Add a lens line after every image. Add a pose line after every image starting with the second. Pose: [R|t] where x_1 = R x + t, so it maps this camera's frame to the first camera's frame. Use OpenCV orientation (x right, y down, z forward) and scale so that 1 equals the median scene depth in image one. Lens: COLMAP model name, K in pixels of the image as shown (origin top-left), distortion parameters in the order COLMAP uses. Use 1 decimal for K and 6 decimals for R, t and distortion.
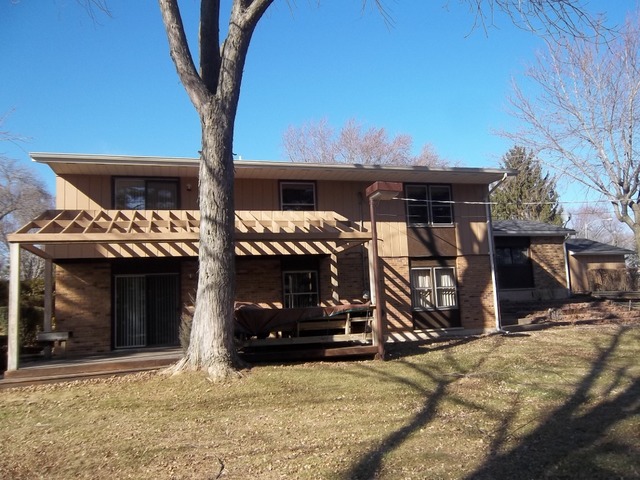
lens RADIAL K [[521.6, 0, 321.0], [0, 521.6, 241.5], [0, 0, 1]] dist [0.005529, -0.000875]
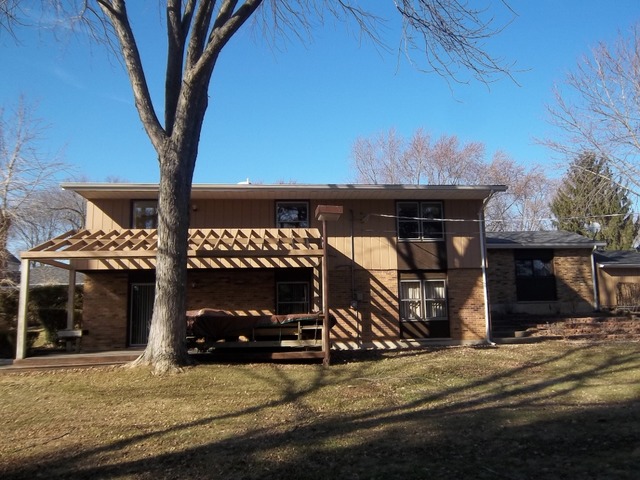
lens RADIAL K [[517.3, 0, 320.1], [0, 517.3, 238.5], [0, 0, 1]] dist [-0.000206, 0.003321]
pose [[0.983081, -0.001788, -0.183164, 0.226092], [-0.001598, 0.999831, -0.018338, -0.016031], [0.183166, 0.018321, 0.982911, -0.068839]]
